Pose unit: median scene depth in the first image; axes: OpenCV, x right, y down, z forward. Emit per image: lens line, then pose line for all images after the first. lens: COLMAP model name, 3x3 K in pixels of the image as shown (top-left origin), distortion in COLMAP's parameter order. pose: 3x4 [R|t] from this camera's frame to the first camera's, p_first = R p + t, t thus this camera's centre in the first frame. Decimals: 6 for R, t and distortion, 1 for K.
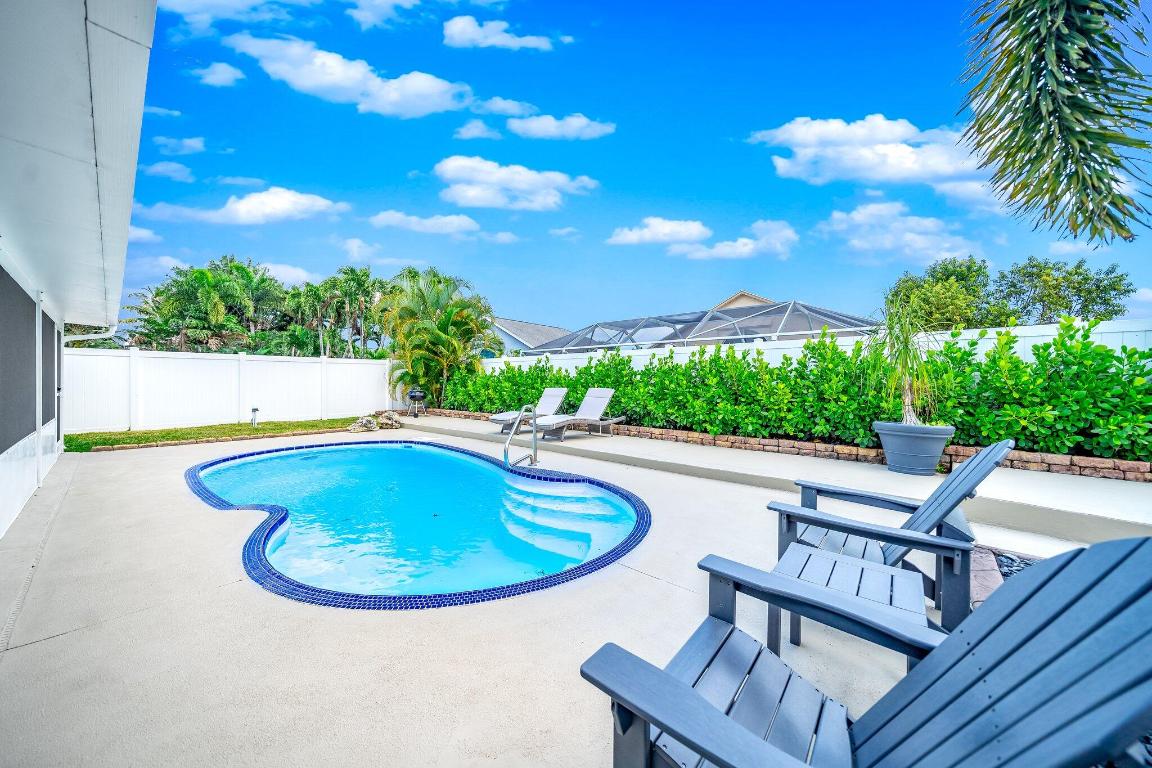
lens RADIAL K [[389.4, 0, 576.3], [0, 389.4, 390.2], [0, 0, 1]] dist [-0.000796, -0.000032]
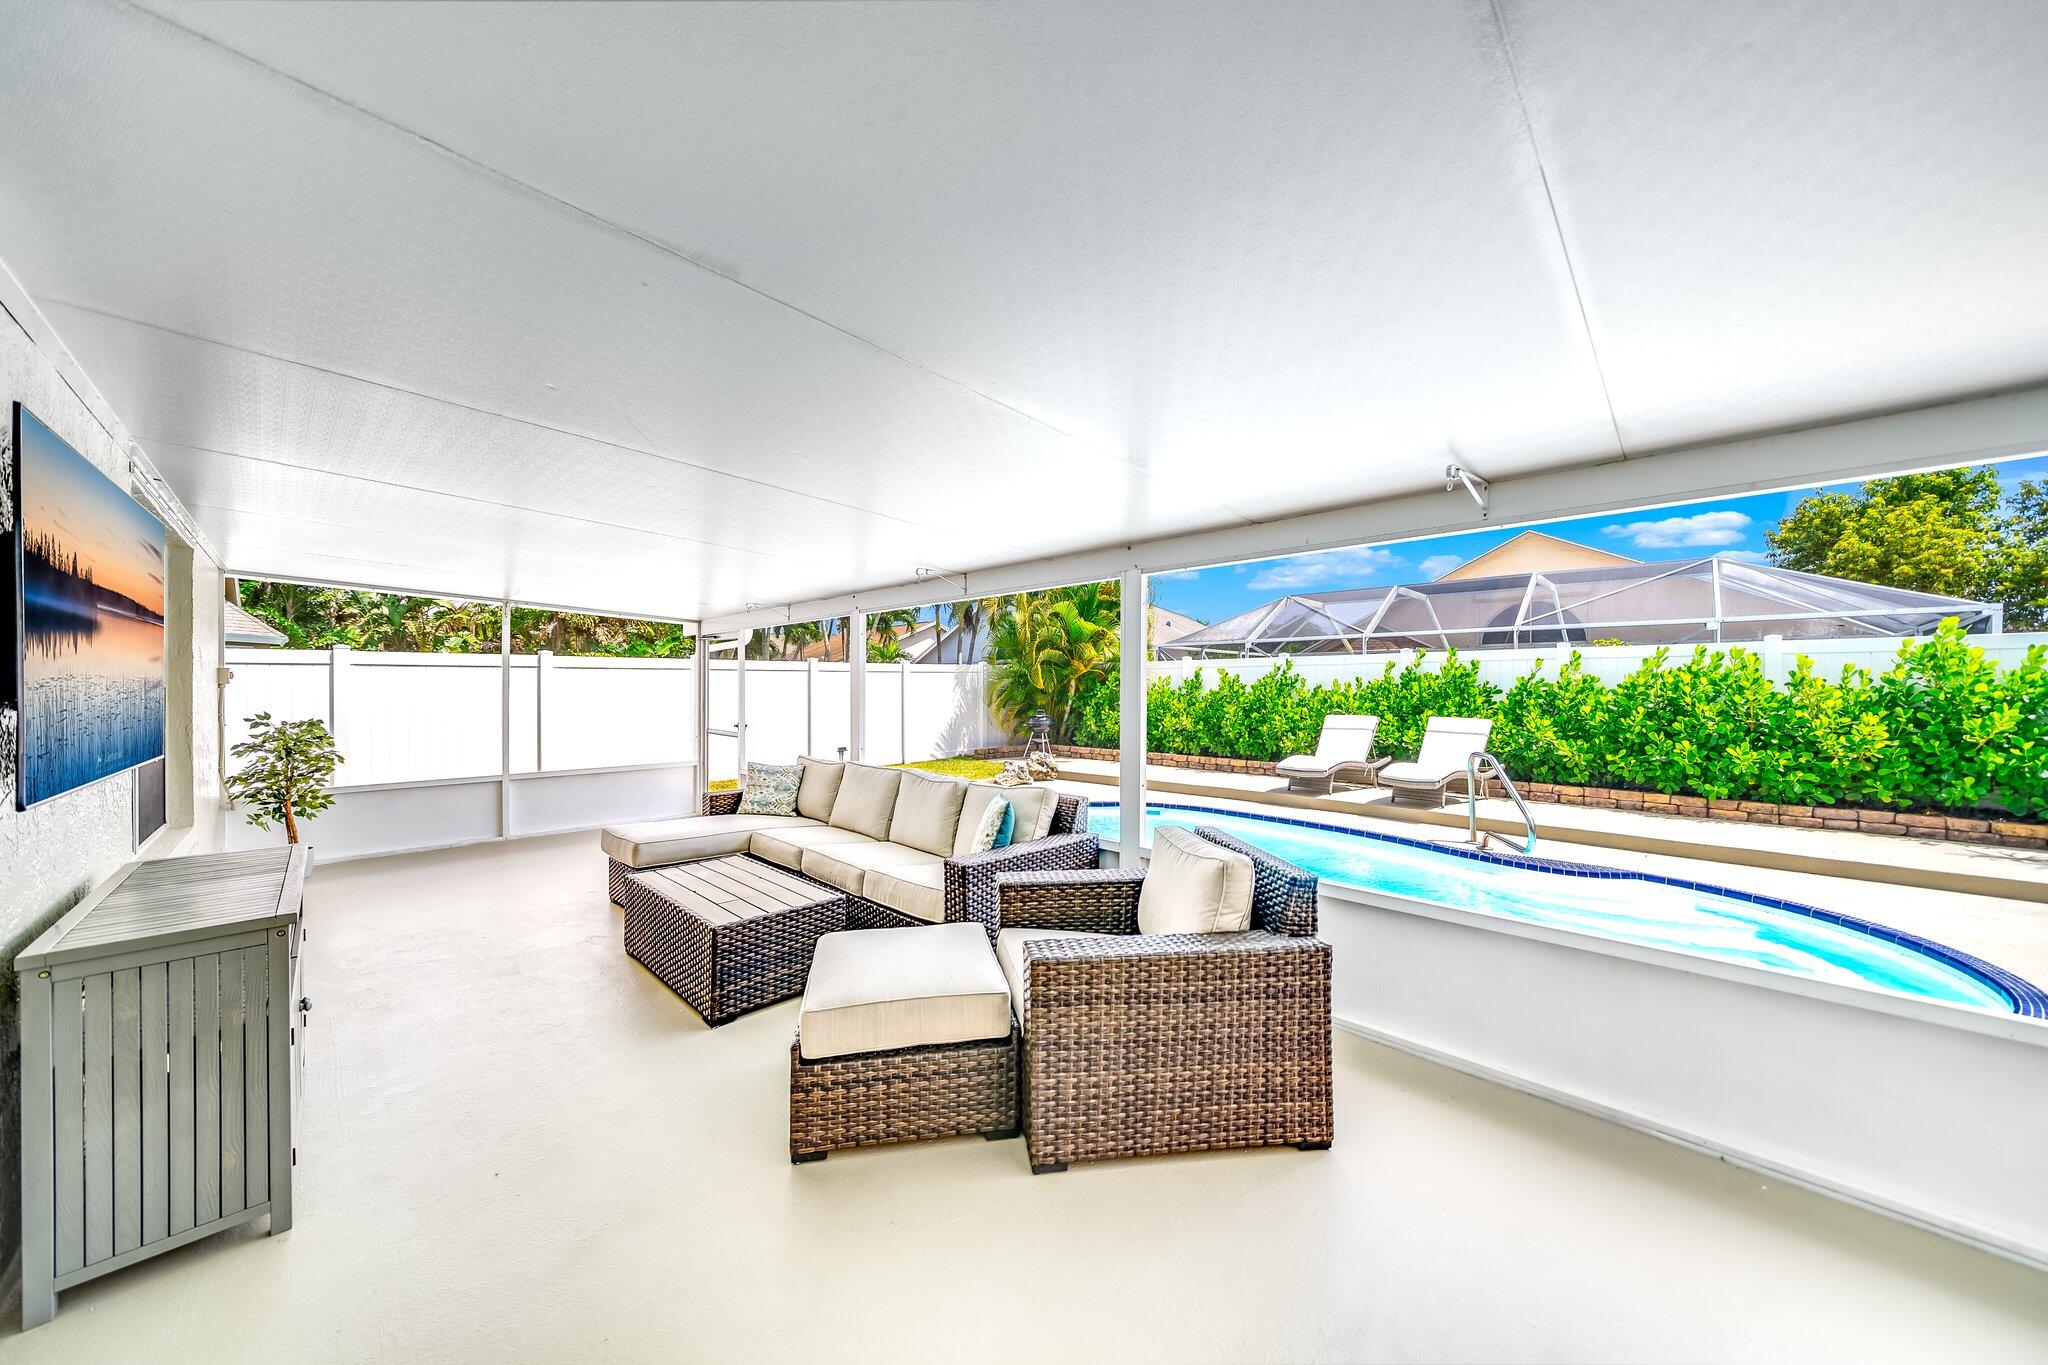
lens RADIAL K [[692.3, 0, 1024.6], [0, 692.3, 693.5], [0, 0, 1]] dist [-0.000796, -0.000032]
pose [[0.997094, -0.002645, -0.076135, -0.470426], [0.001733, 0.999926, -0.012044, -0.028144], [0.076162, 0.011877, 0.997025, -0.105615]]
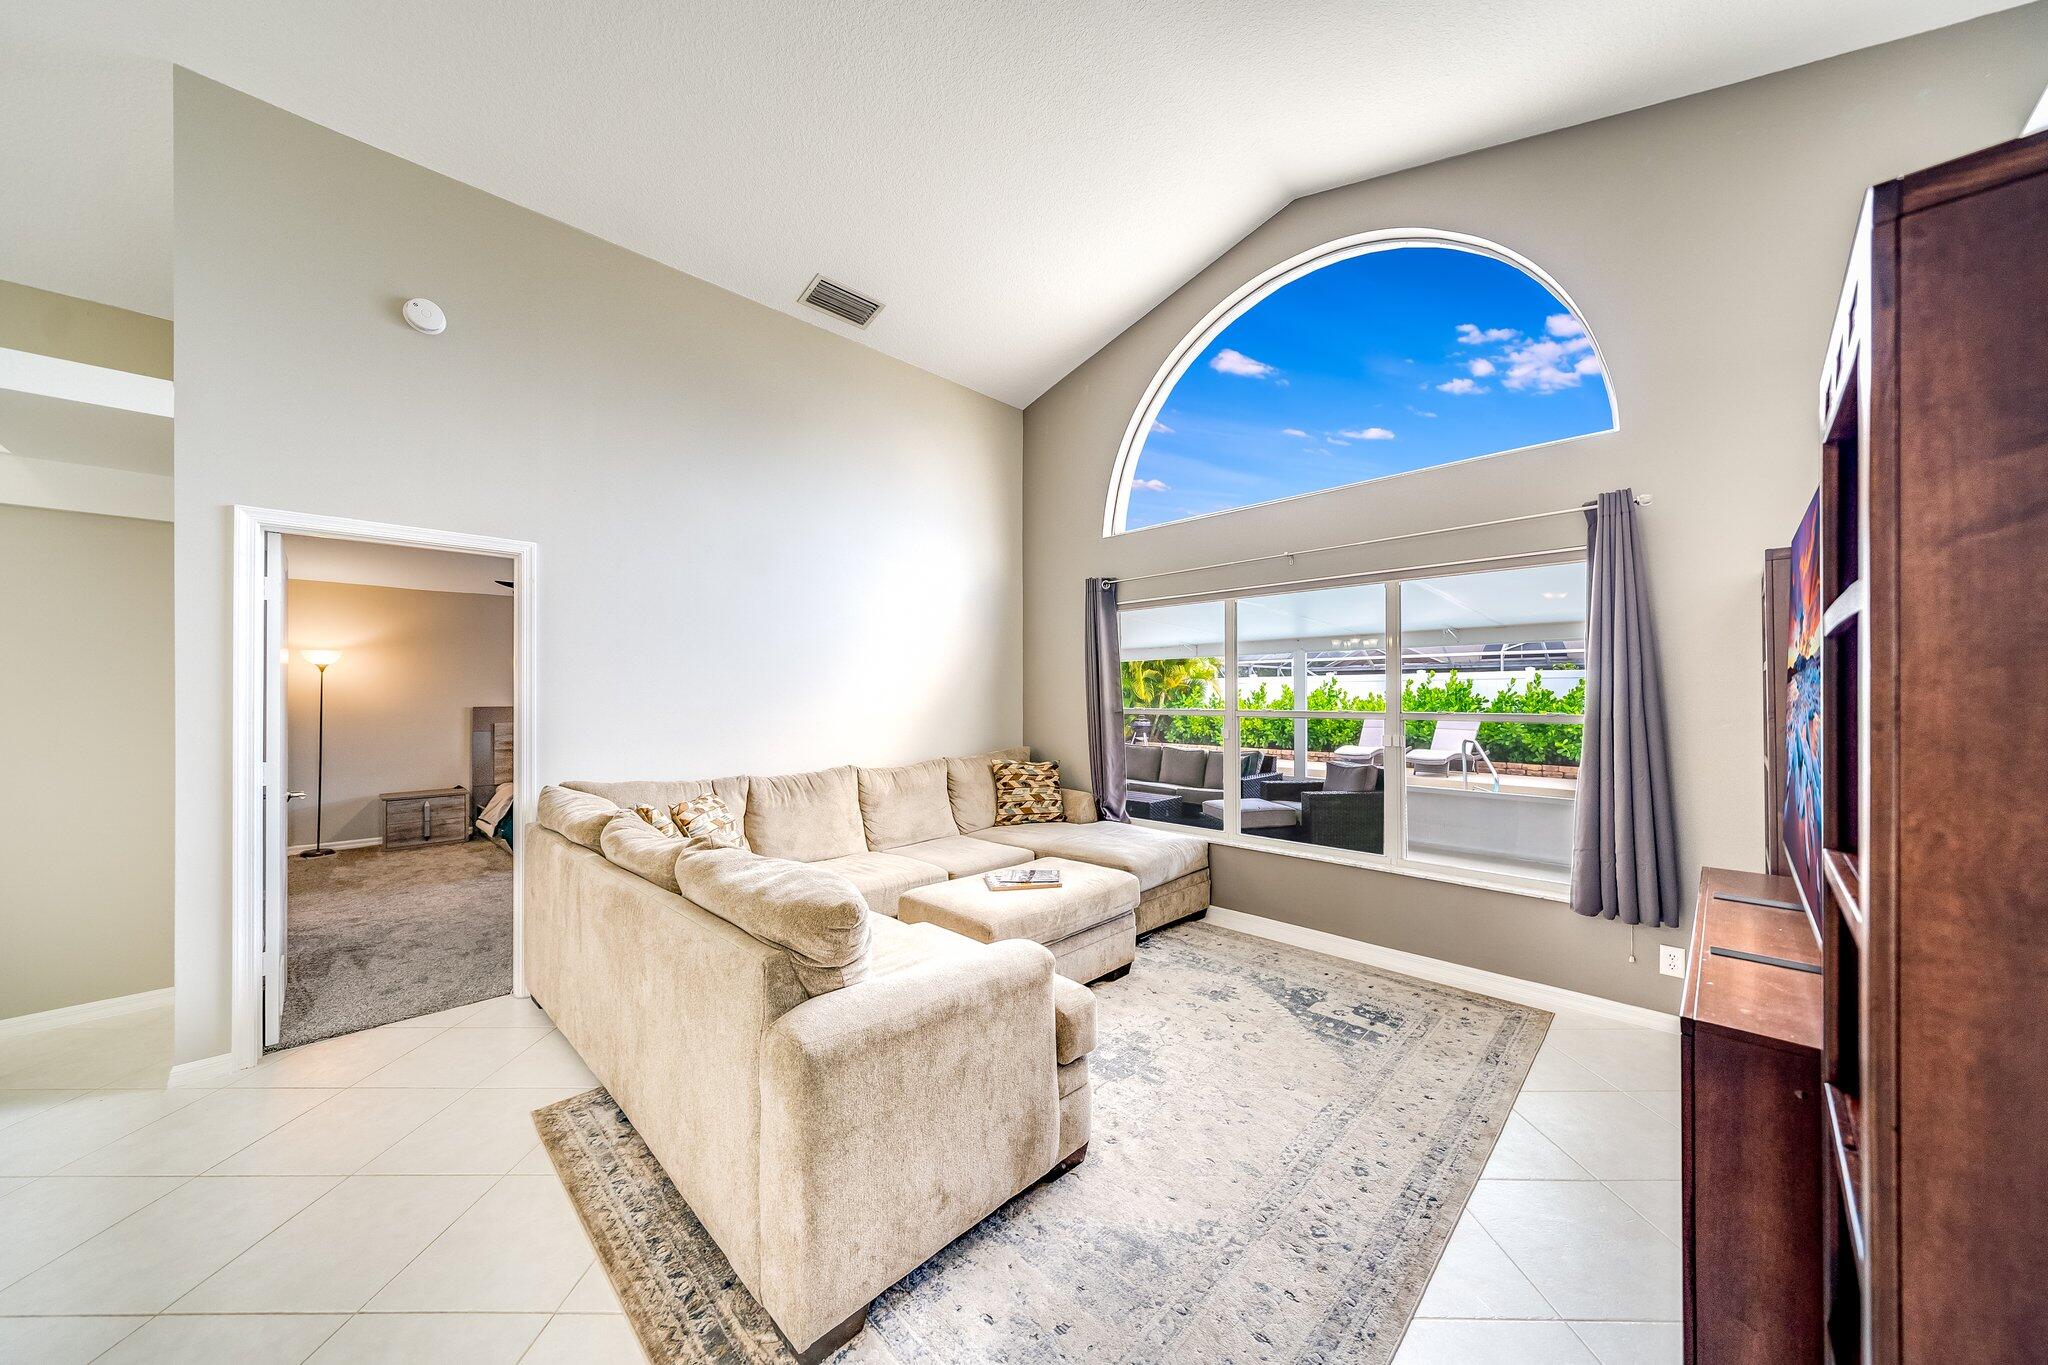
lens RADIAL K [[692.3, 0, 1024.6], [0, 692.3, 693.5], [0, 0, 1]] dist [-0.000796, -0.000032]
pose [[0.996124, -0.008262, -0.087576, -0.700906], [0.006448, 0.999759, -0.020976, -0.033066], [0.087728, 0.020330, 0.995937, -0.588428]]
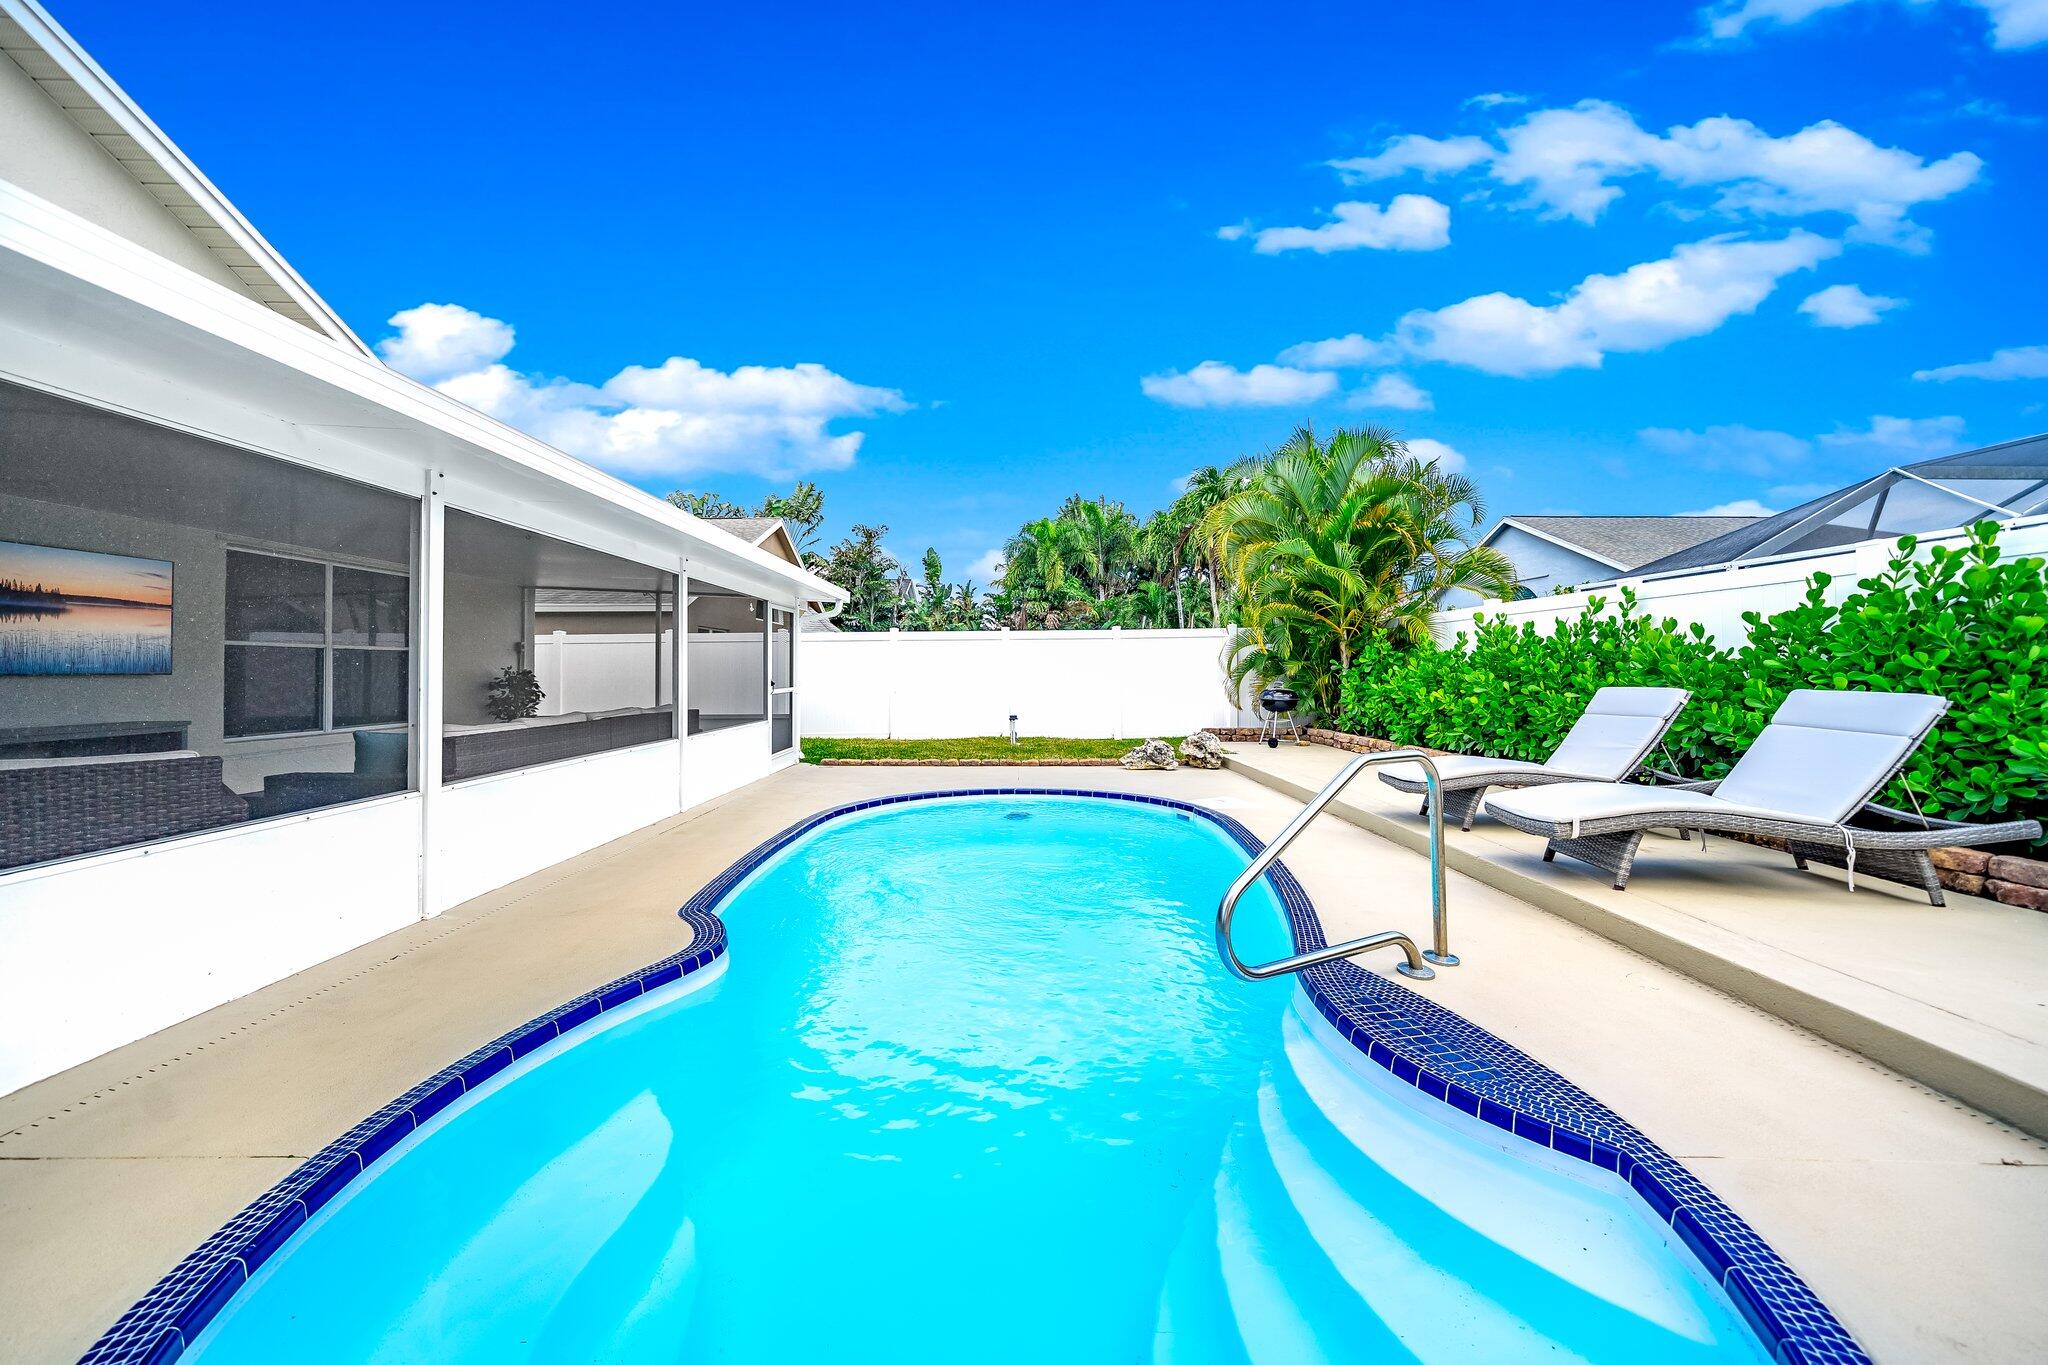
lens RADIAL K [[713.3, 0, 1010.1], [0, 713.3, 655.4], [0, 0, 1]] dist [-0.000197, -0.000011]
pose [[0.642319, -0.024009, -0.766061, 0.056942], [-0.008502, 0.999225, -0.038446, -0.005378], [0.766390, 0.031208, 0.641617, 0.269071]]
